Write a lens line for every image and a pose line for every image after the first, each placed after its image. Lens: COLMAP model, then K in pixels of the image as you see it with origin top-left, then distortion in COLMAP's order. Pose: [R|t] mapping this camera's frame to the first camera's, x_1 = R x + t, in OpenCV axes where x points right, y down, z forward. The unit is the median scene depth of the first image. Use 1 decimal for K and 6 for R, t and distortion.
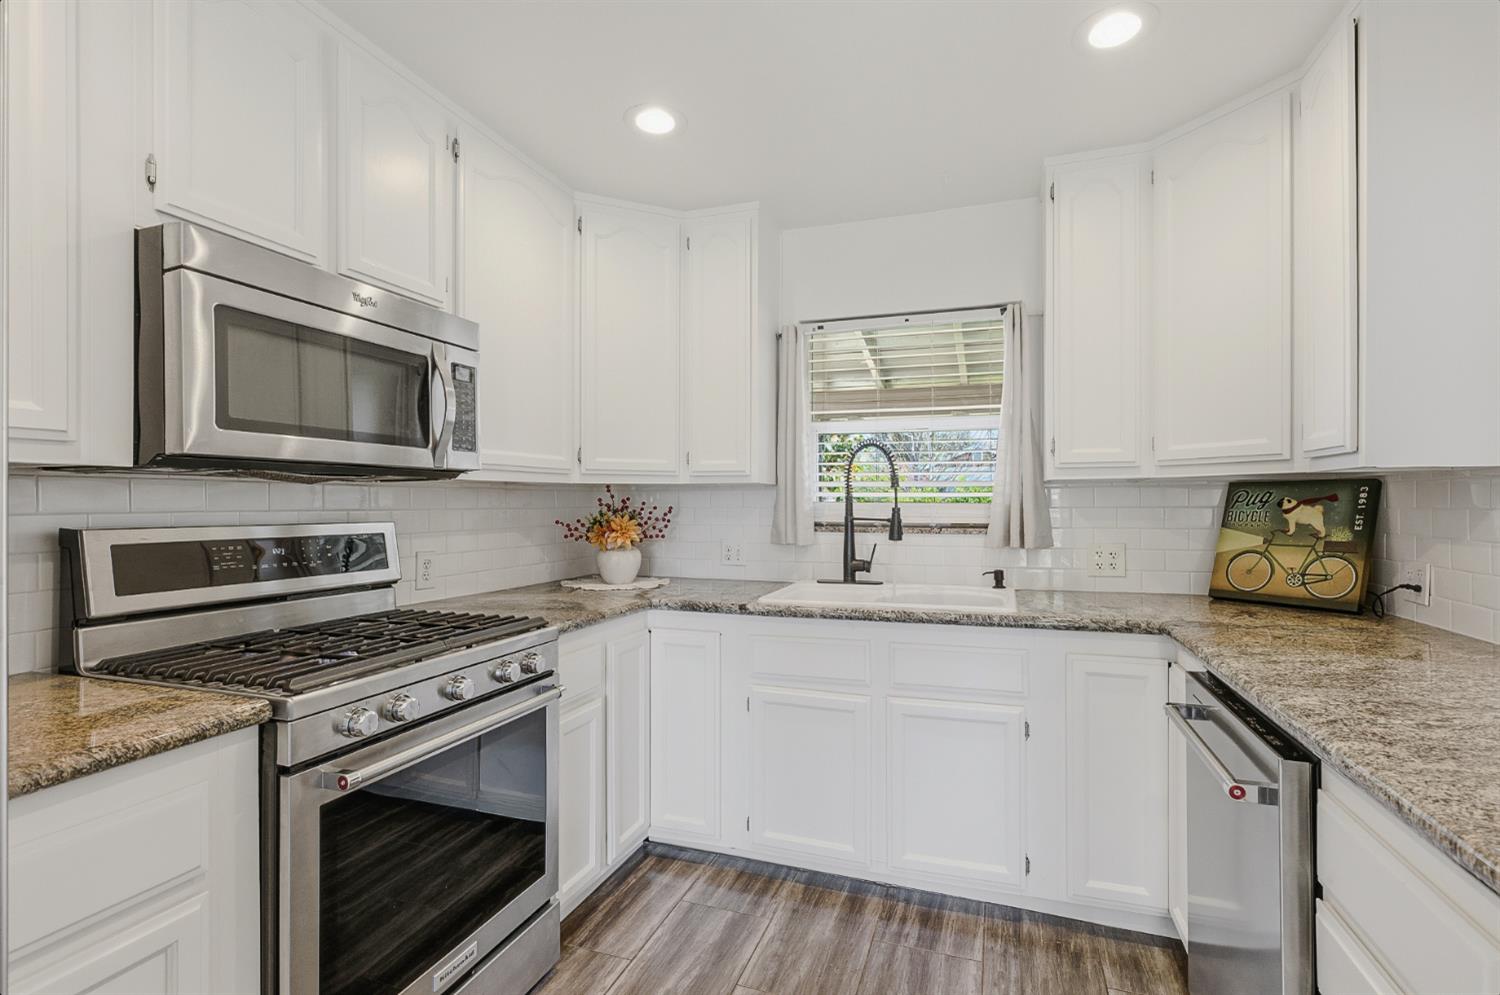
lens RADIAL K [[686.3, 0, 763.0], [0, 686.3, 503.8], [0, 0, 1]] dist [0.000776, 0.000170]
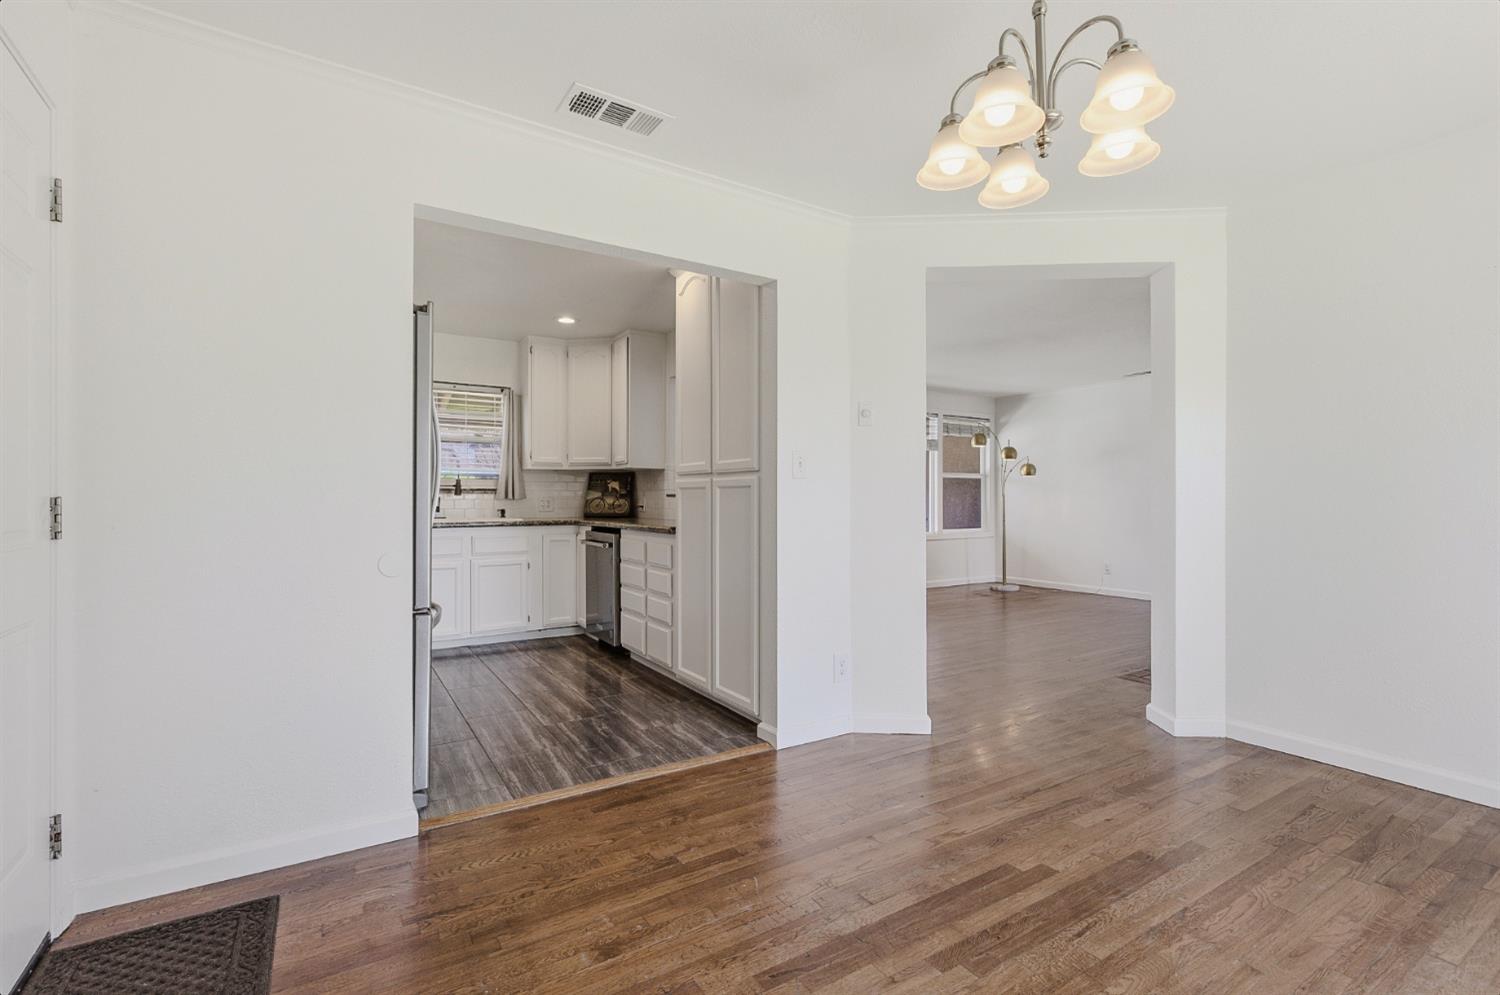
lens RADIAL K [[686.3, 0, 761.7], [0, 686.3, 494.8], [0, 0, 1]] dist [0.000776, 0.000170]
pose [[0.619518, 0.008053, 0.784941, -1.002896], [0.000050, 0.999947, -0.010299, 0.083780], [-0.784982, 0.006420, 0.619485, -1.171960]]
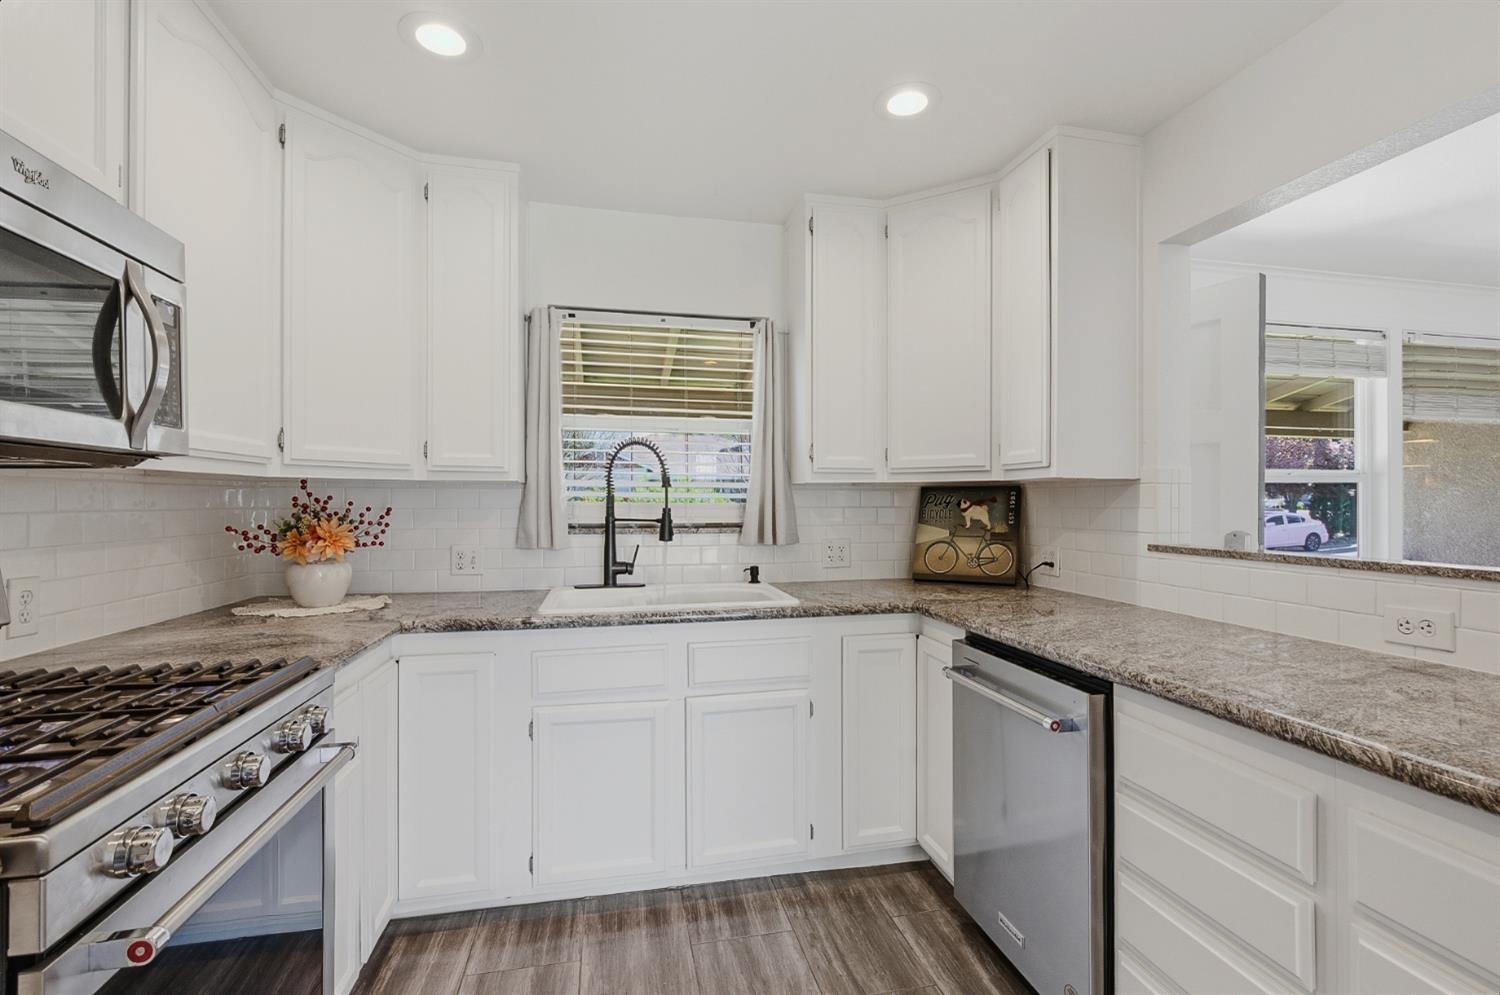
lens RADIAL K [[686.3, 0, 751.6], [0, 686.3, 504.8], [0, 0, 1]] dist [0.000776, 0.000170]
pose [[0.856076, -0.000042, 0.516850, -0.247039], [-0.000568, 0.999999, 0.001024, -0.000230], [-0.516850, -0.001170, 0.856075, 0.096567]]
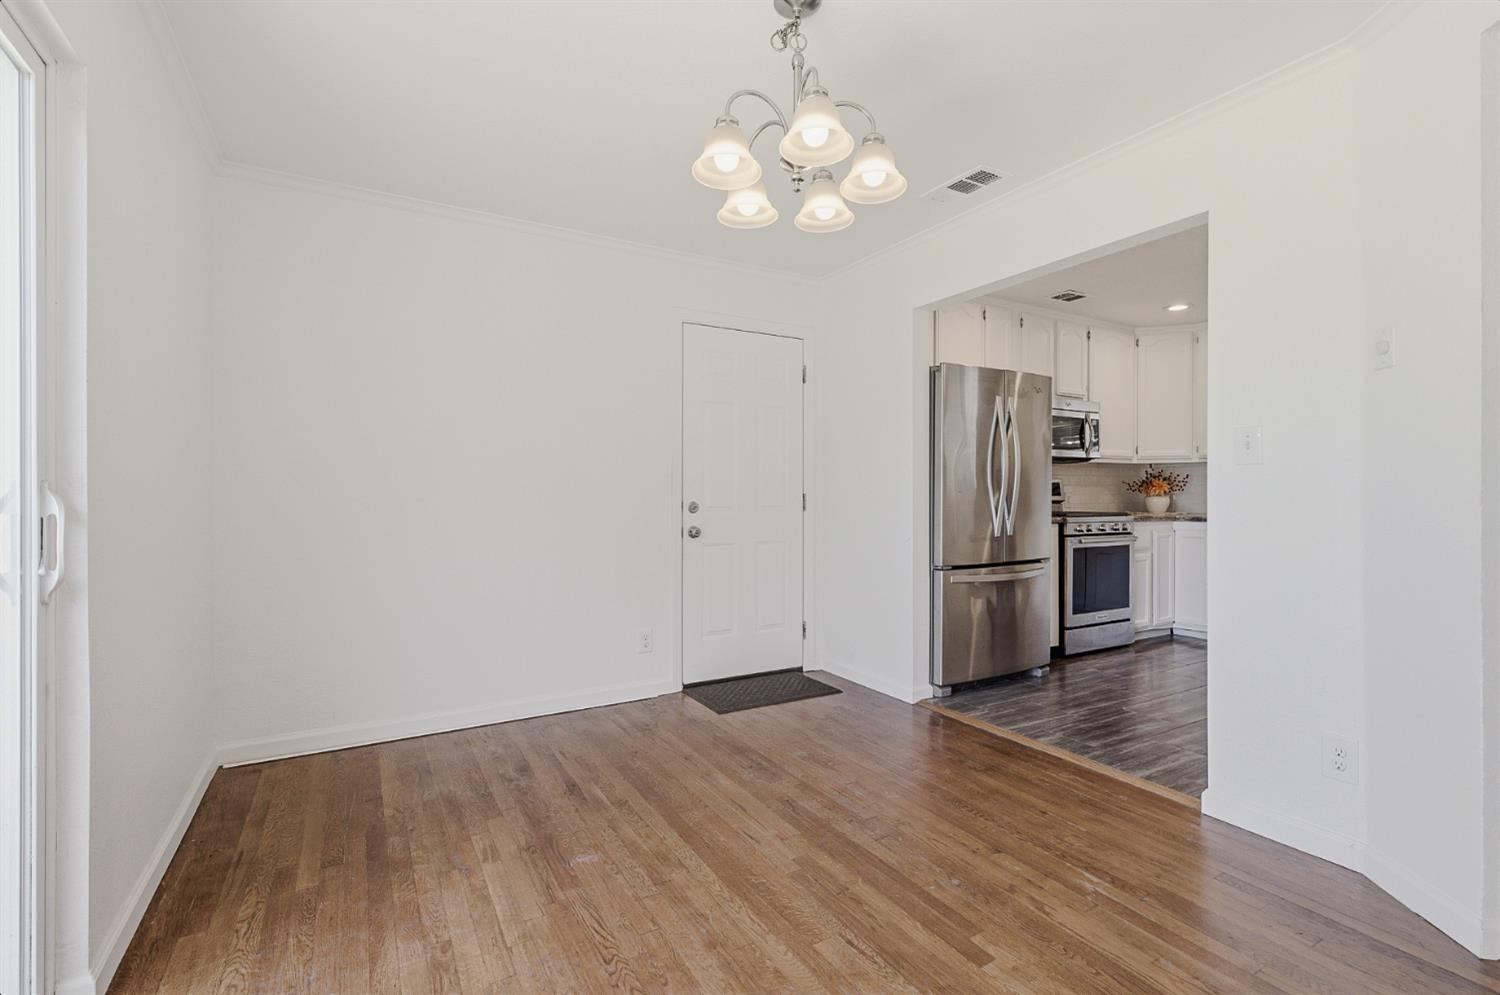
lens RADIAL K [[686.3, 0, 756.1], [0, 686.3, 496.2], [0, 0, 1]] dist [0.000776, 0.000170]
pose [[0.757474, 0.002577, -0.652861, 0.267503], [-0.000835, 0.999995, 0.002979, 0.078520], [0.652865, -0.001712, 0.757472, -1.617120]]
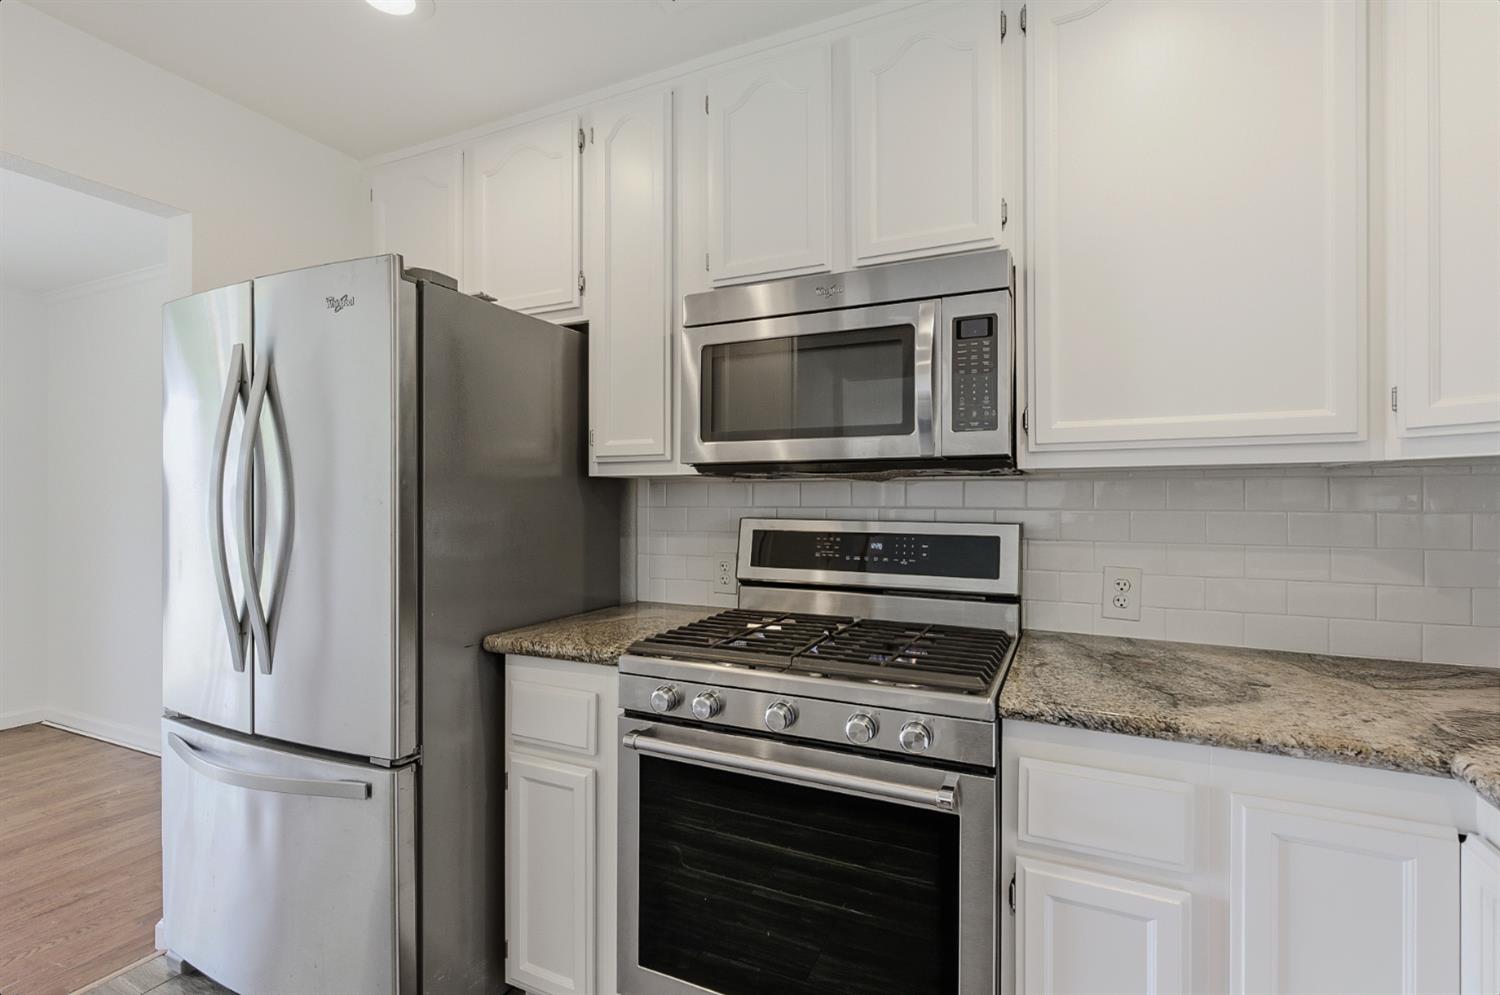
lens RADIAL K [[686.3, 0, 755.6], [0, 686.3, 493.7], [0, 0, 1]] dist [0.000776, 0.000170]
pose [[-0.100555, -0.011466, -0.994865, 0.281255], [-0.004579, 0.999928, -0.011062, 0.000967], [0.994921, 0.003443, -0.100601, 0.711498]]
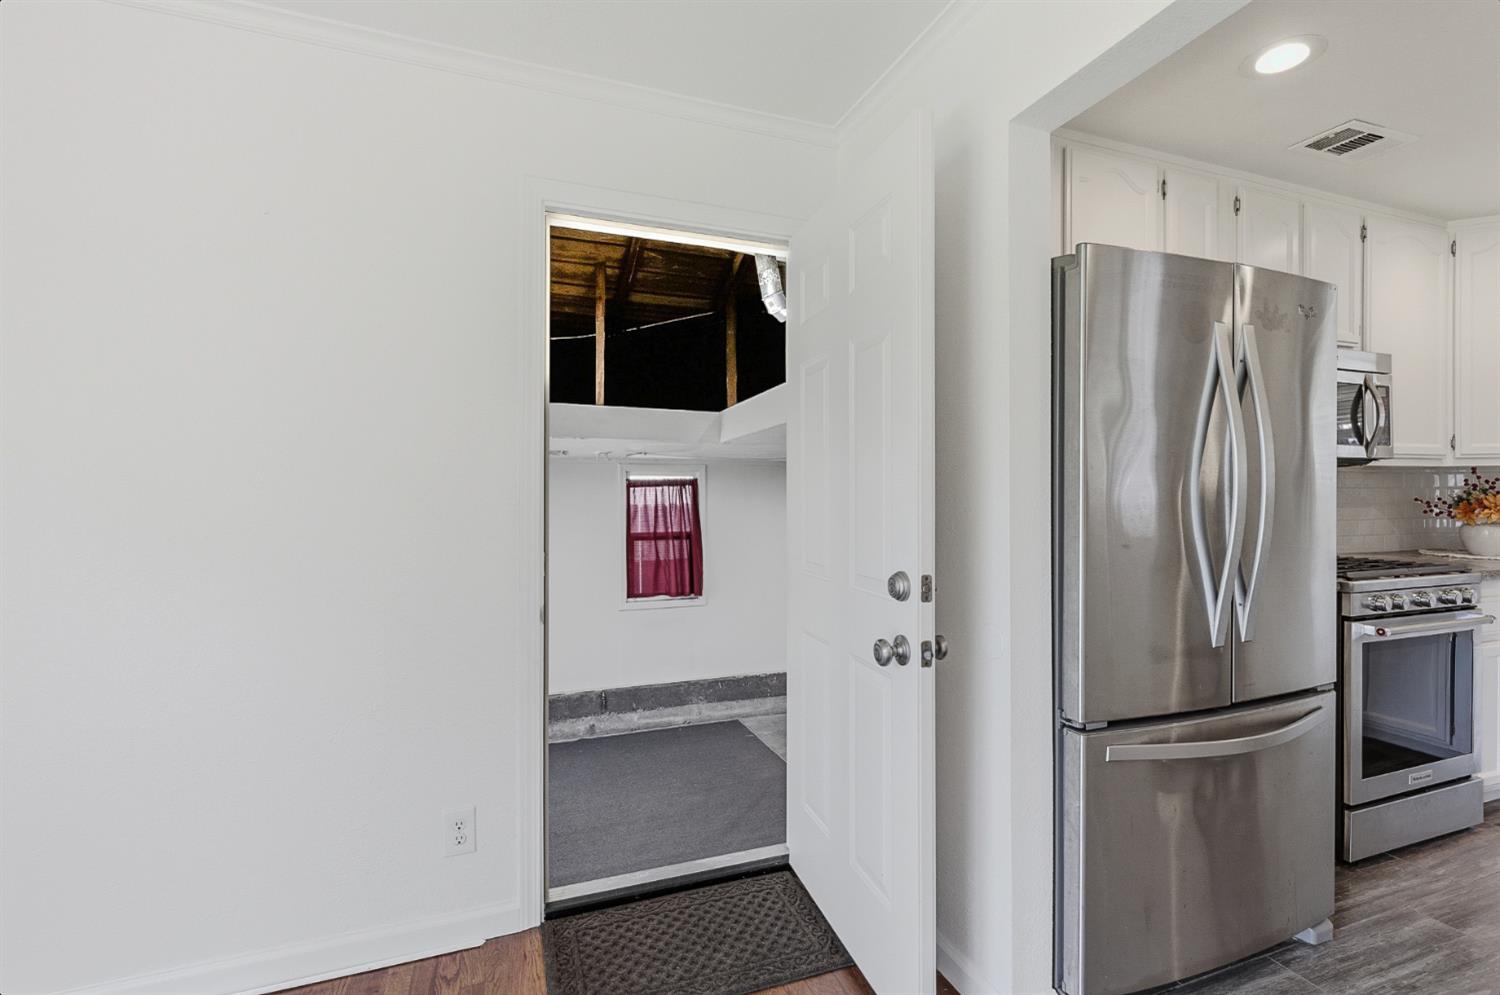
lens RADIAL K [[686.3, 0, 766.5], [0, 686.3, 491.0], [0, 0, 1]] dist [0.000776, 0.000170]
pose [[0.644594, -0.001889, -0.764523, -0.143863], [-0.000105, 0.999997, -0.002560, 0.018545], [0.764525, 0.001731, 0.644591, -0.772307]]
